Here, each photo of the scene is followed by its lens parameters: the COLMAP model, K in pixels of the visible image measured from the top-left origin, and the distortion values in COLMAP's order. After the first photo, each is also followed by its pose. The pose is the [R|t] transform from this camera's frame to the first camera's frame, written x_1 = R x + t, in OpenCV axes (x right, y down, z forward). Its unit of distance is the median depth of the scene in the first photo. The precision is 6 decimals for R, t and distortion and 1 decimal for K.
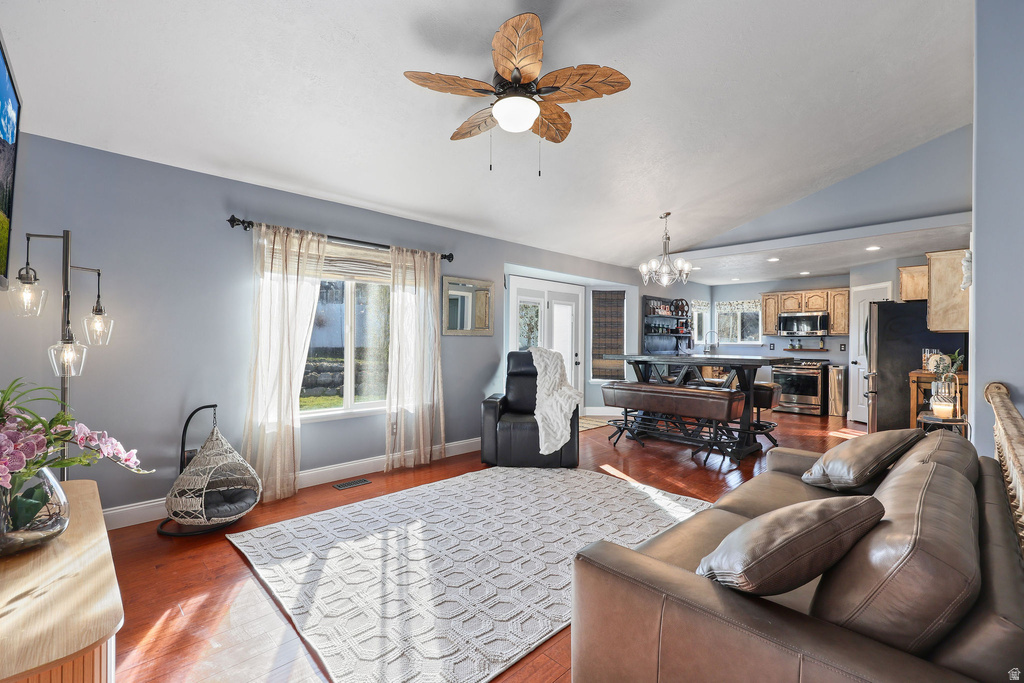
lens RADIAL K [[451.1, 0, 509.0], [0, 451.1, 343.5], [0, 0, 1]] dist [-0.000681, 0.001511]
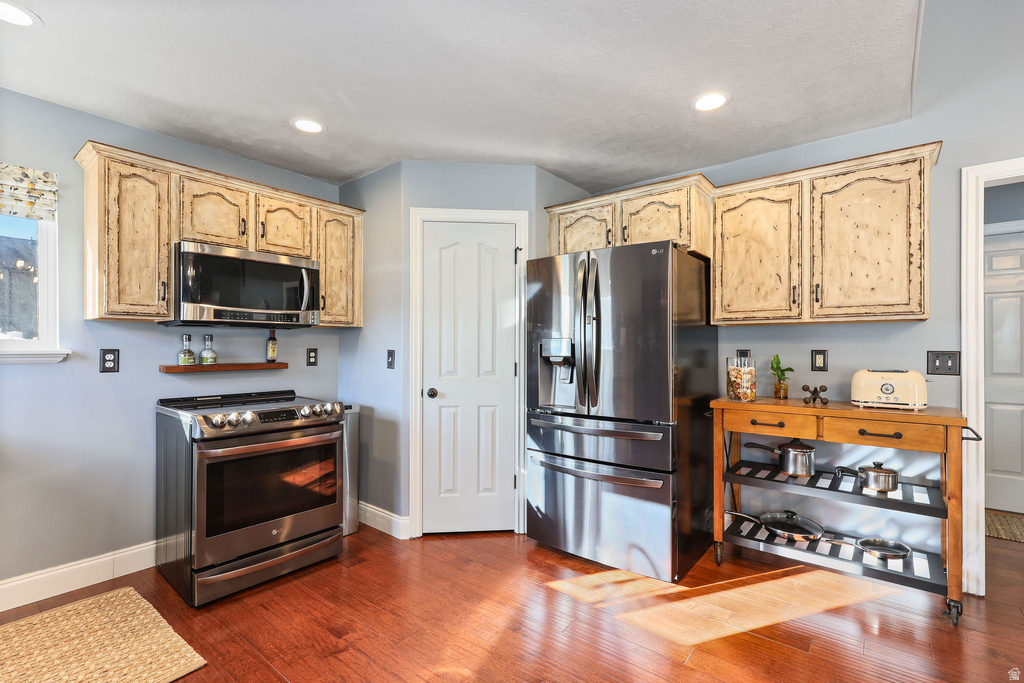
lens RADIAL K [[467.8, 0, 511.7], [0, 467.8, 345.4], [0, 0, 1]] dist [-0.000480, -0.001273]
pose [[-0.113289, -0.003687, 0.993555, 0.321080], [0.004674, 0.999980, 0.004244, -0.002251], [-0.993551, 0.005125, -0.113269, 0.920392]]
